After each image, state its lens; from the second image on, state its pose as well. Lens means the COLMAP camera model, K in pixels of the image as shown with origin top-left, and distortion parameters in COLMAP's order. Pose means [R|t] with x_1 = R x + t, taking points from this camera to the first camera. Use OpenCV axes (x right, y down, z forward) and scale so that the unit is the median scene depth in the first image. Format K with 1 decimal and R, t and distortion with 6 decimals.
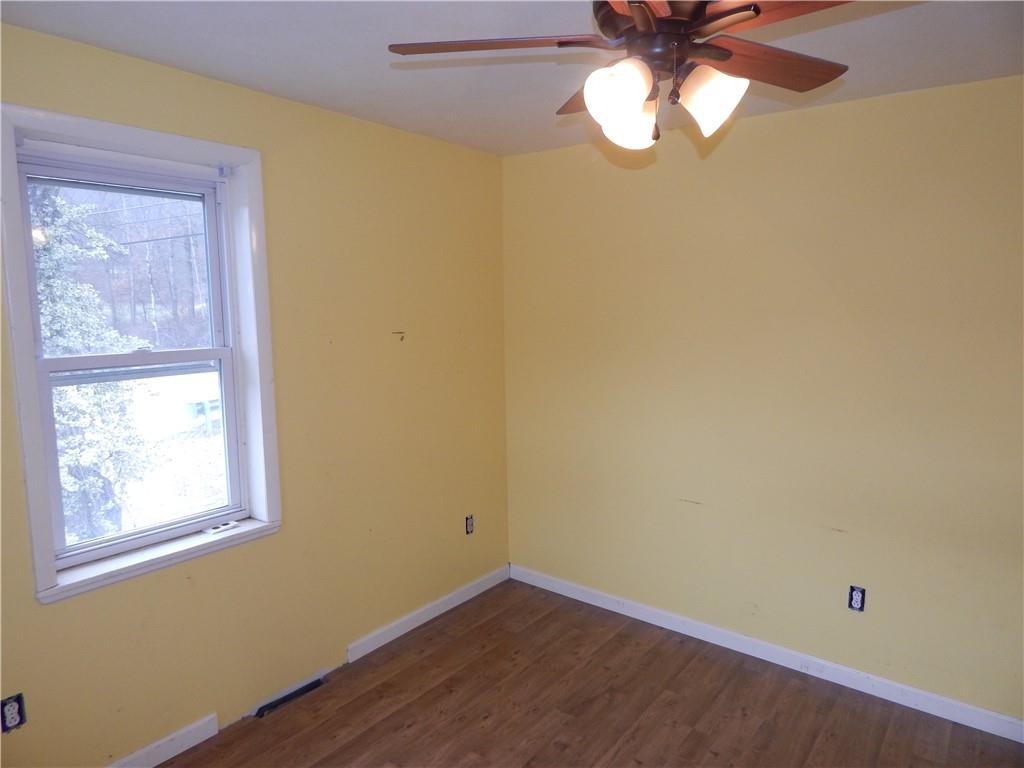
lens RADIAL K [[657.1, 0, 512.0], [0, 657.1, 384.0], [0, 0, 1]] dist [-0.009193, -0.001916]
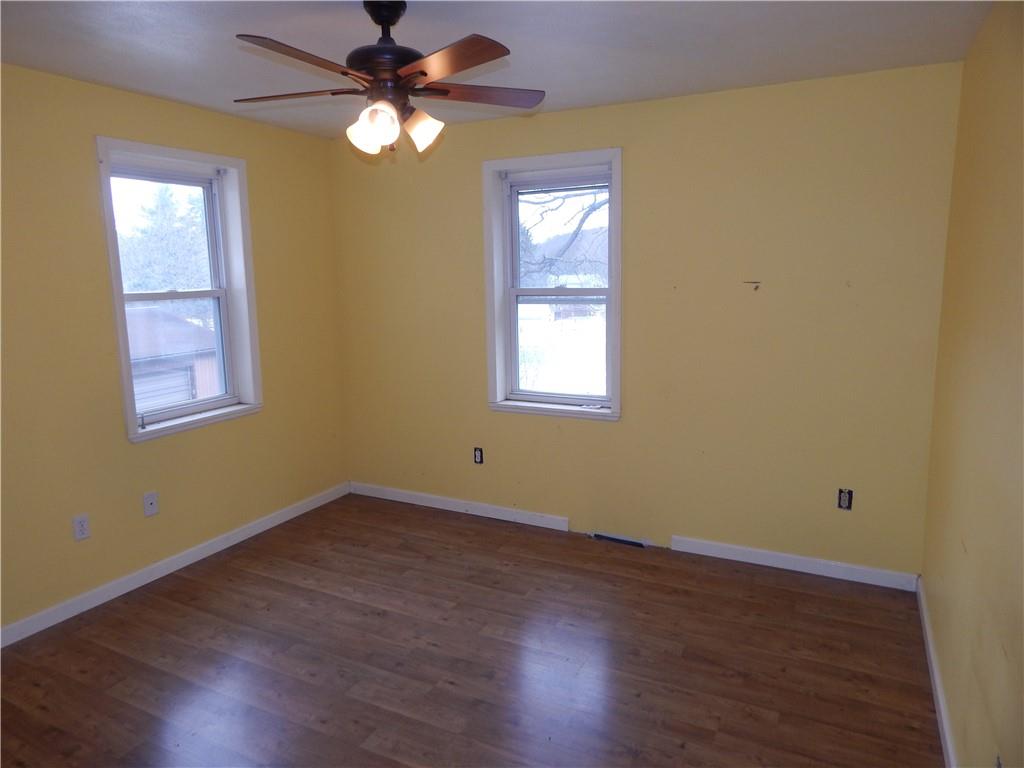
lens RADIAL K [[671.1, 0, 513.6], [0, 671.1, 378.5], [0, 0, 1]] dist [0.002348, -0.003700]
pose [[0.198103, 0.165908, -0.966038, 0.931685], [-0.101730, 0.983729, 0.148084, -0.052102], [0.974888, 0.068939, 0.211758, 0.452897]]
